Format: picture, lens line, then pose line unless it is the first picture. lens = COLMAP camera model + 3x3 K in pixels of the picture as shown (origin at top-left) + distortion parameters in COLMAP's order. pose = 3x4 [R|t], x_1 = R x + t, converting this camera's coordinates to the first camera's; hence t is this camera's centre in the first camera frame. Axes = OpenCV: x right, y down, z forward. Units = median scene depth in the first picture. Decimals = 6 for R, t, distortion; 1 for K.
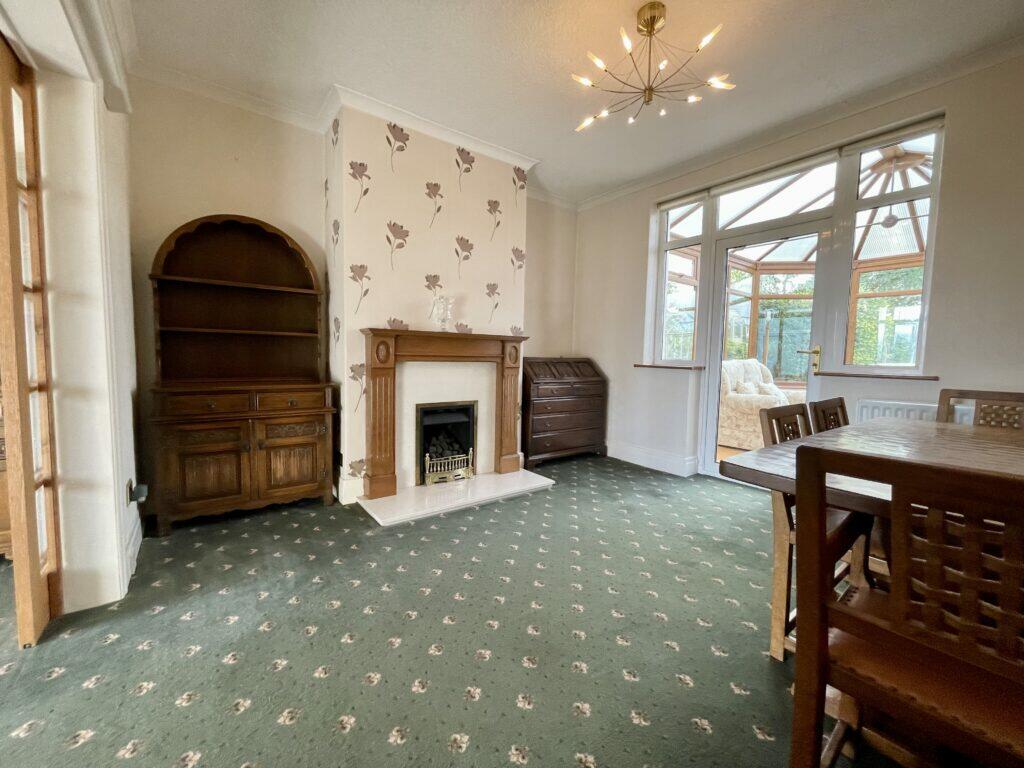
lens RADIAL K [[415.1, 0, 516.7], [0, 415.1, 380.5], [0, 0, 1]] dist [-0.001888, 0.000373]
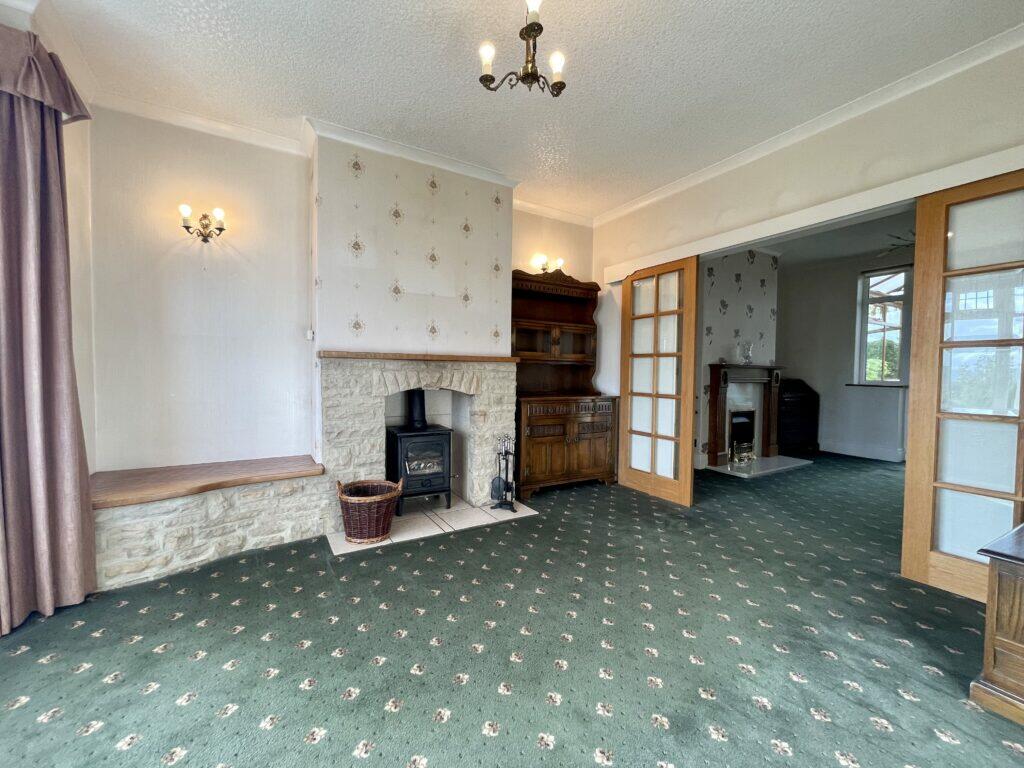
lens RADIAL K [[415.1, 0, 503.0], [0, 415.1, 389.1], [0, 0, 1]] dist [-0.001888, 0.000373]
pose [[0.993569, -0.010963, -0.112697, -0.738528], [0.006981, 0.999339, -0.035666, 0.022535], [0.113014, 0.034650, 0.992989, -0.551808]]
